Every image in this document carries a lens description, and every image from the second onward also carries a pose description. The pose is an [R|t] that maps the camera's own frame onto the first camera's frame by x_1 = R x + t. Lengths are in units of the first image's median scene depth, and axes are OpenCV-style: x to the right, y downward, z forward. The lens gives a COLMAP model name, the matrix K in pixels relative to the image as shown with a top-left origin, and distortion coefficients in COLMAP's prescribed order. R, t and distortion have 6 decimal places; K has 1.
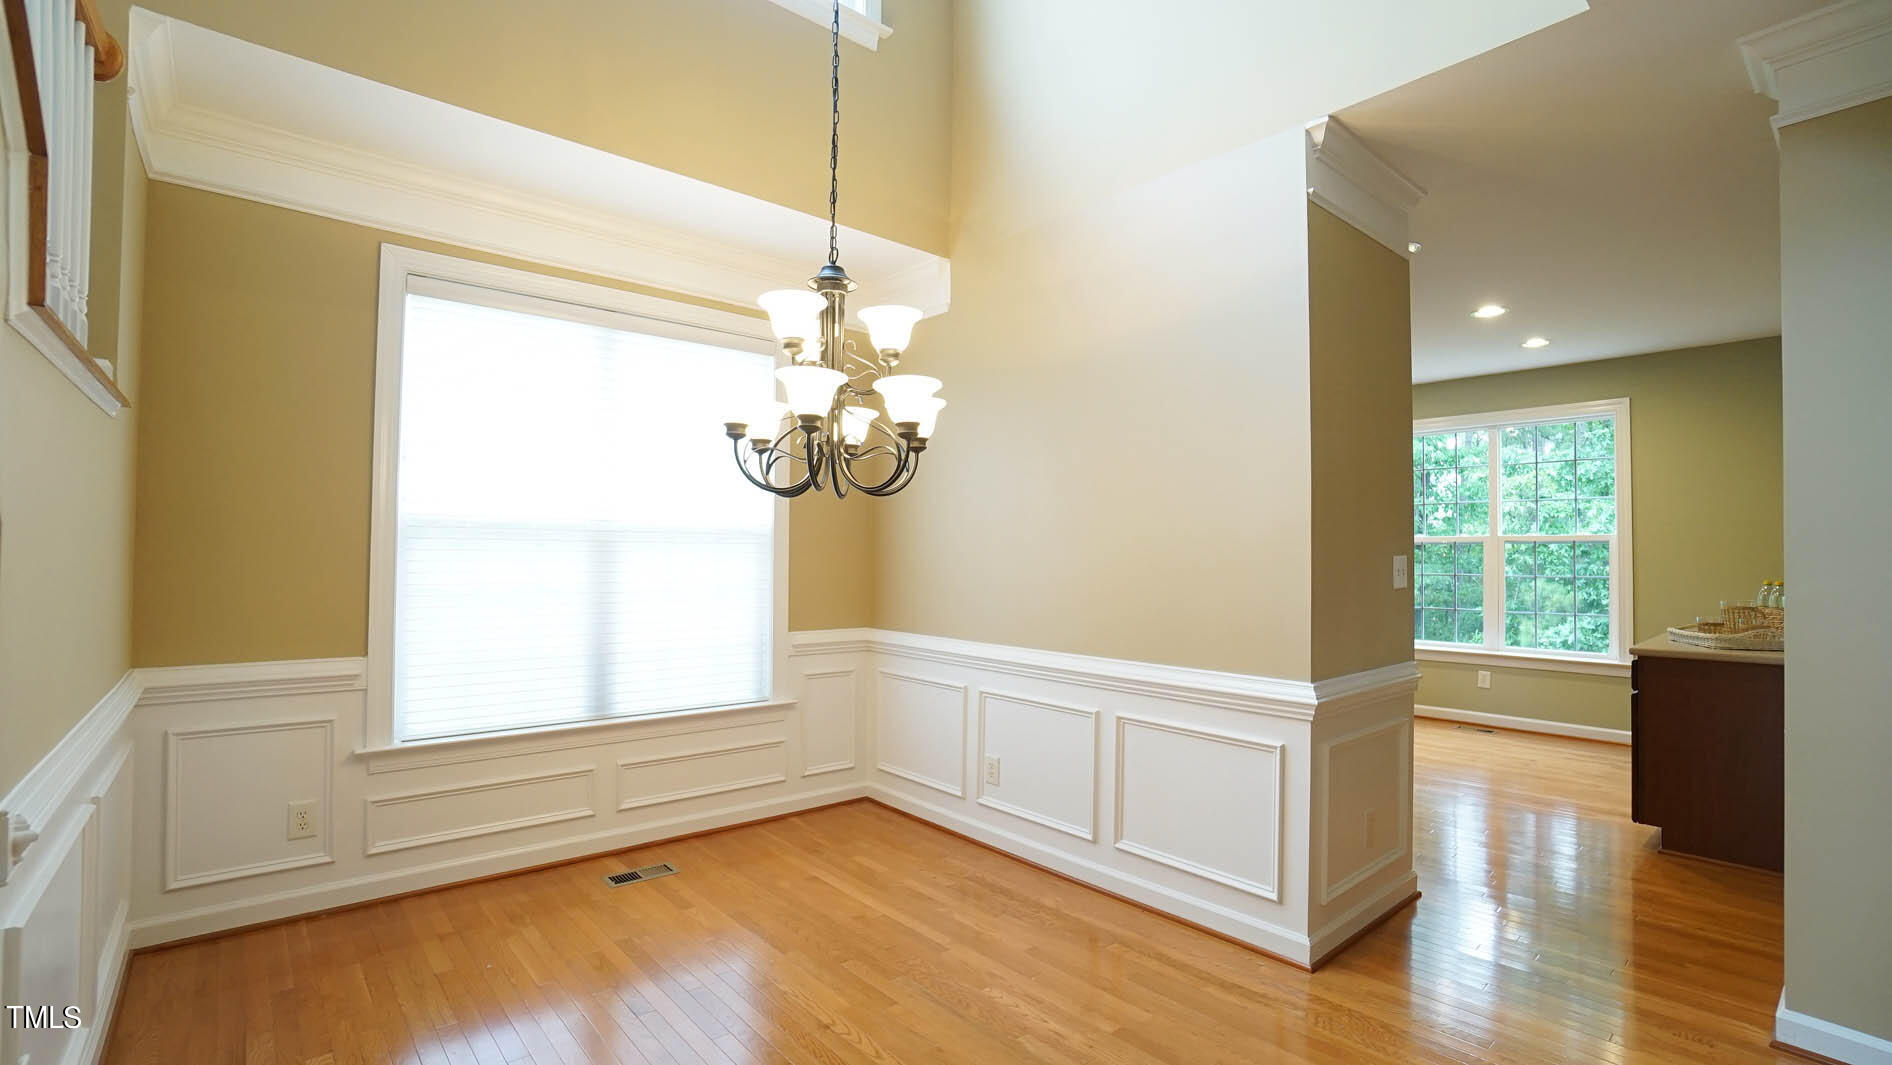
lens RADIAL K [[837.1, 0, 927.8], [0, 837.1, 534.2], [0, 0, 1]] dist [-0.091232, 0.032602]
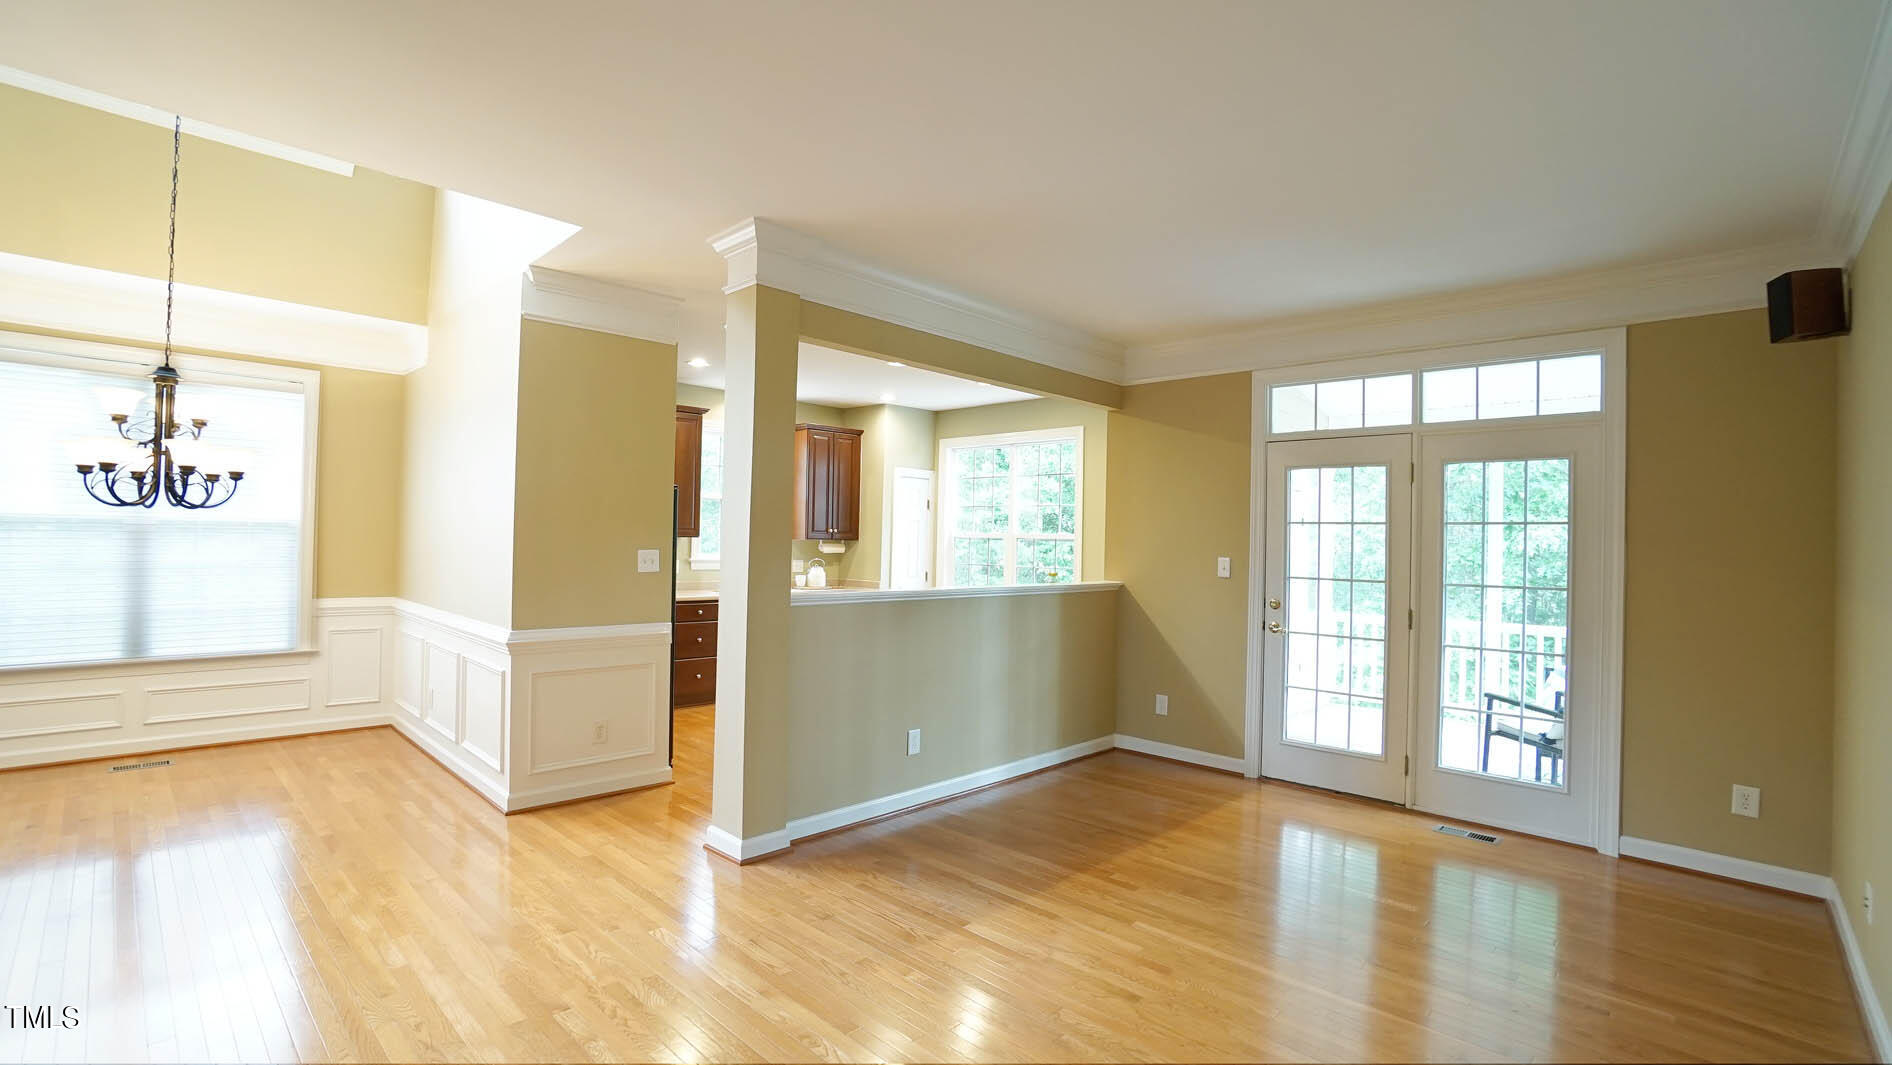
lens RADIAL K [[837.1, 0, 935.7], [0, 837.1, 540.2], [0, 0, 1]] dist [-0.036343, 0.000916]
pose [[0.996075, 0.016143, 0.087032, 0.857816], [-0.017808, 0.999672, 0.018393, -0.026863], [-0.086706, -0.019871, 0.996036, -0.489020]]
